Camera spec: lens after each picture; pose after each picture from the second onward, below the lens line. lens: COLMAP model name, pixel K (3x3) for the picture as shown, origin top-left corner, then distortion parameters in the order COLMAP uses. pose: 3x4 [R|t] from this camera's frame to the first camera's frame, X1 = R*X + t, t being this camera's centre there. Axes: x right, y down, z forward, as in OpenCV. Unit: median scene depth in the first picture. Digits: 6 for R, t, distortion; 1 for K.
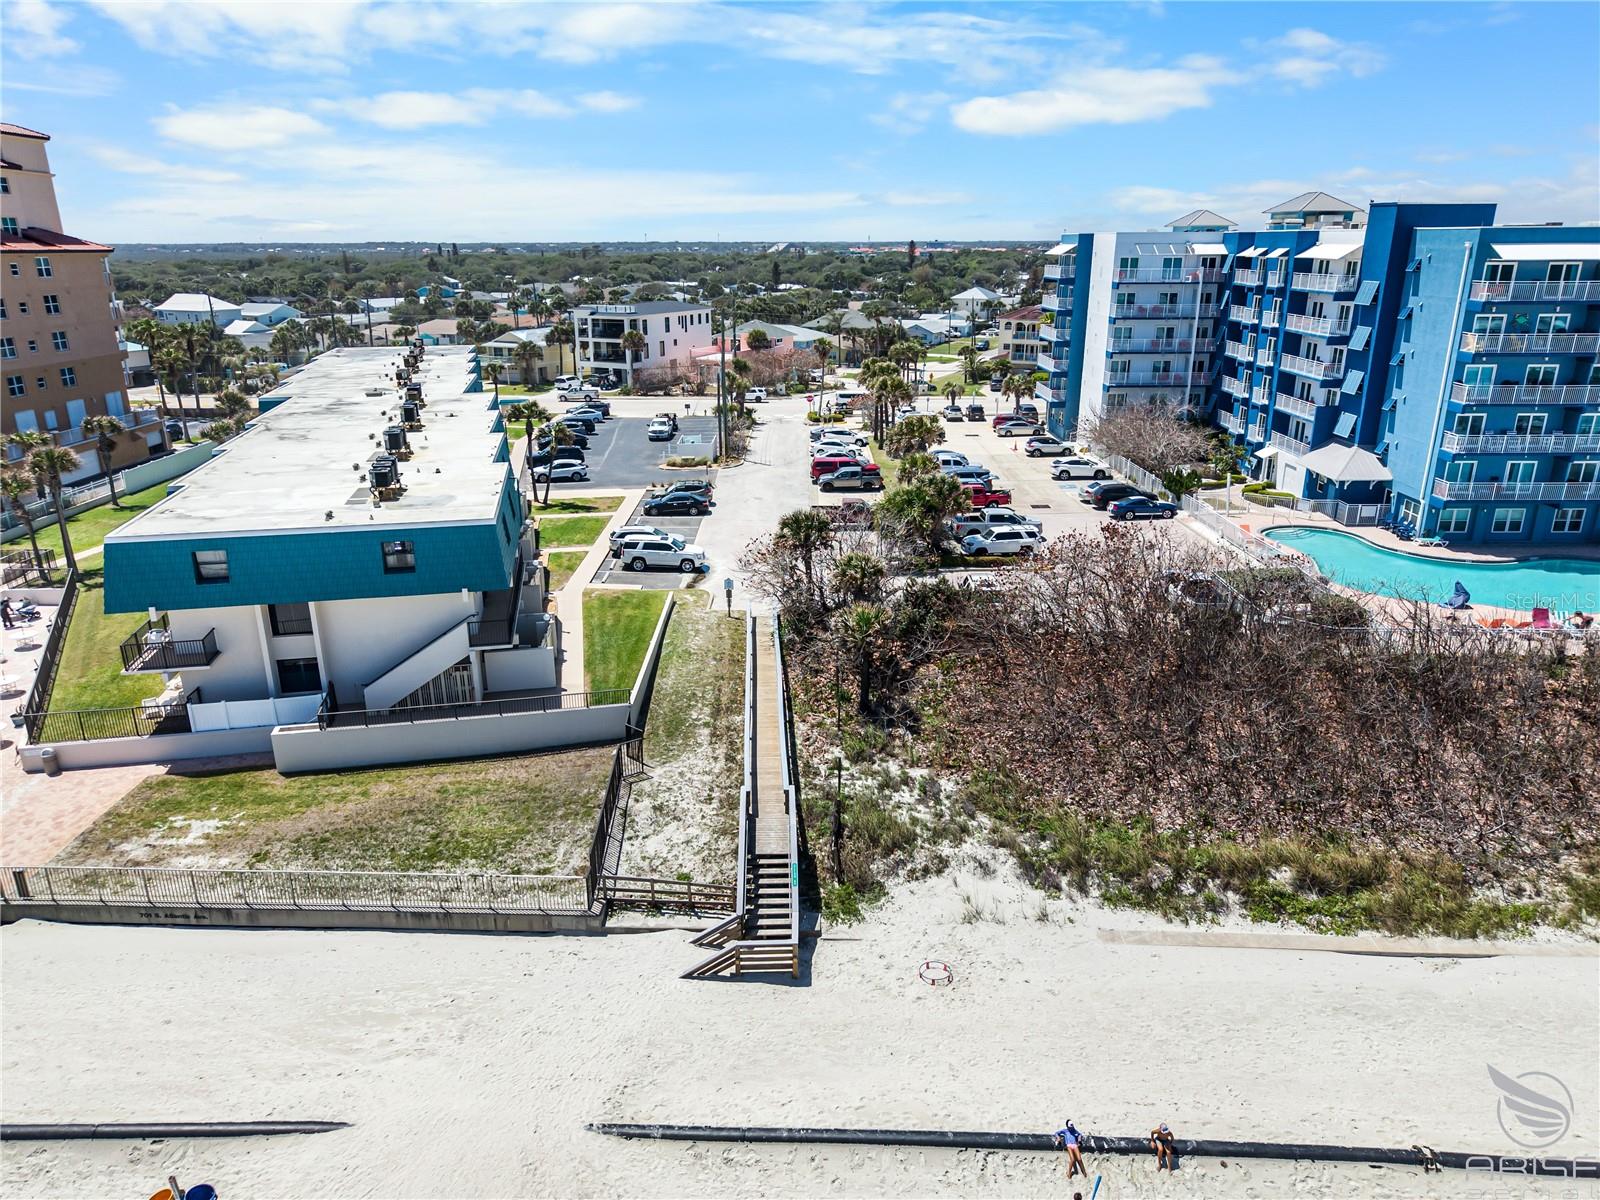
lens RADIAL K [[1067.3, 0, 800.0], [0, 1067.3, 600.0], [0, 0, 1]] dist [0.035341, -0.042571]
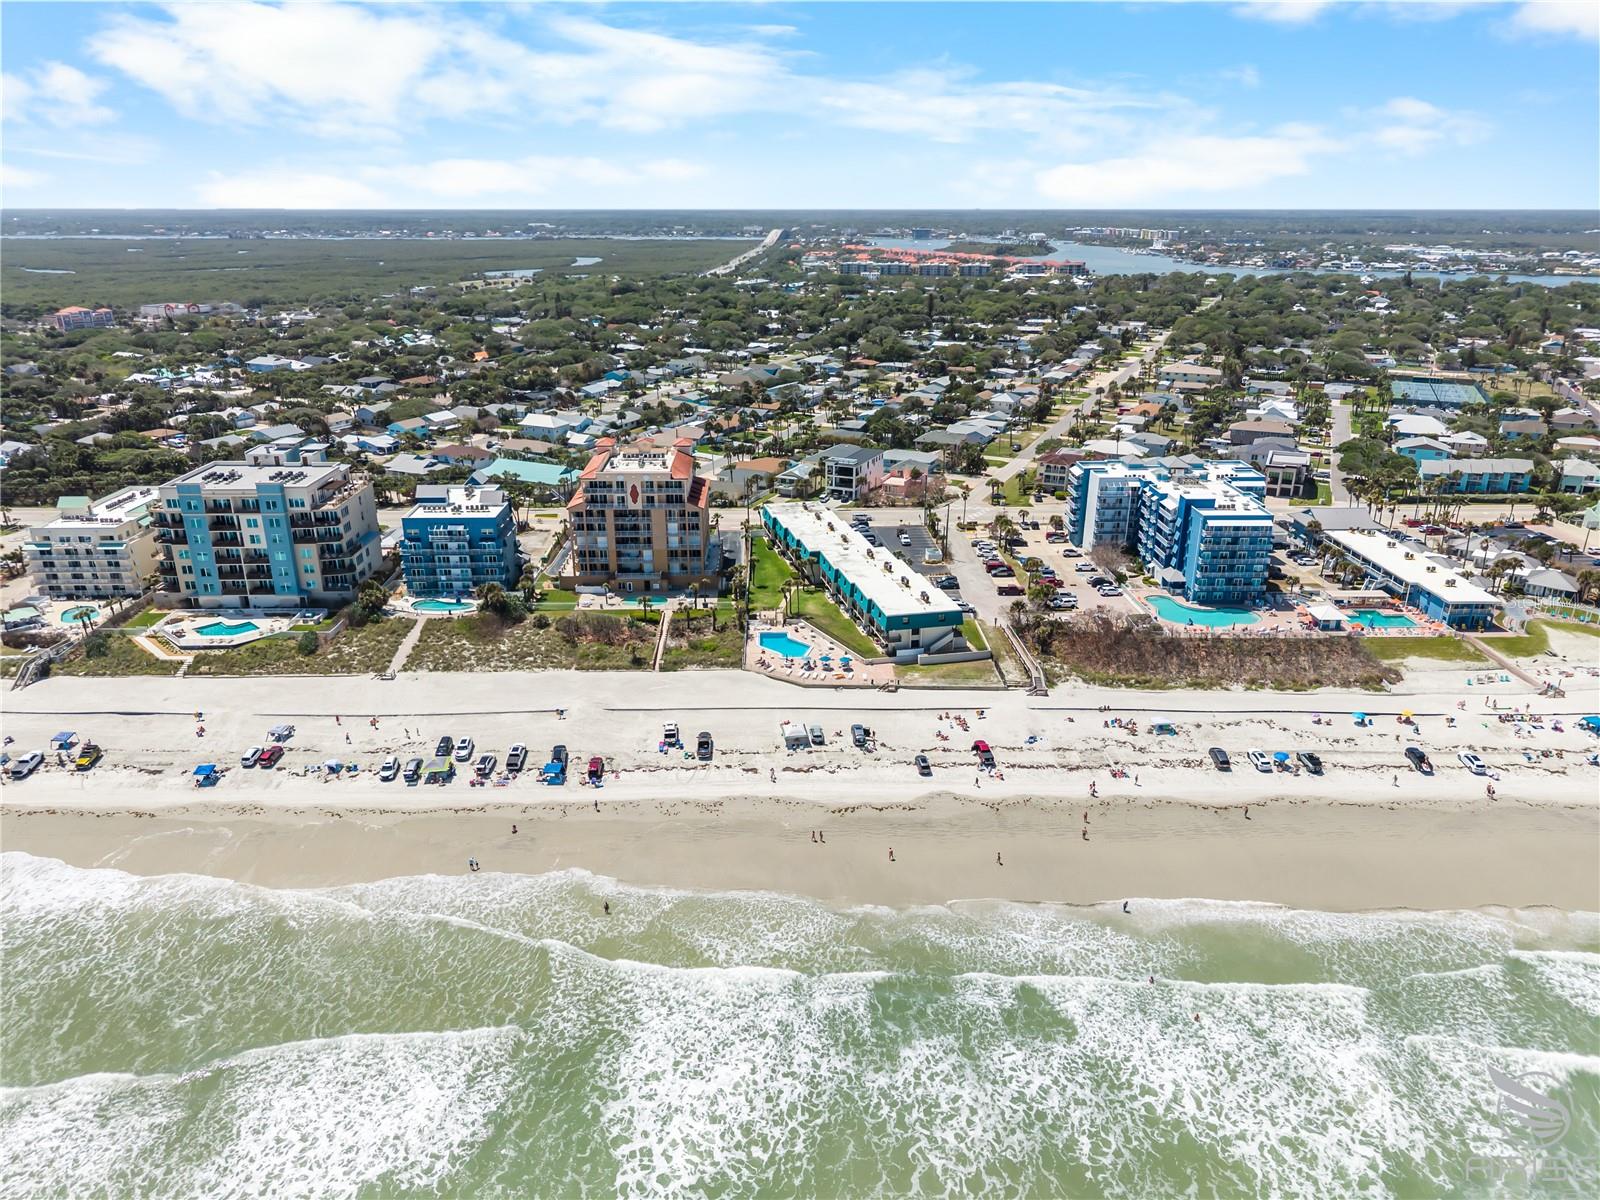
lens RADIAL K [[1067.3, 0, 800.0], [0, 1067.3, 600.0], [0, 0, 1]] dist [0.035341, -0.042571]
pose [[0.999739, -0.004346, 0.022444, -0.711281], [0.003731, 0.999619, 0.027359, -0.159184], [-0.022554, -0.027268, 0.999374, -2.303012]]
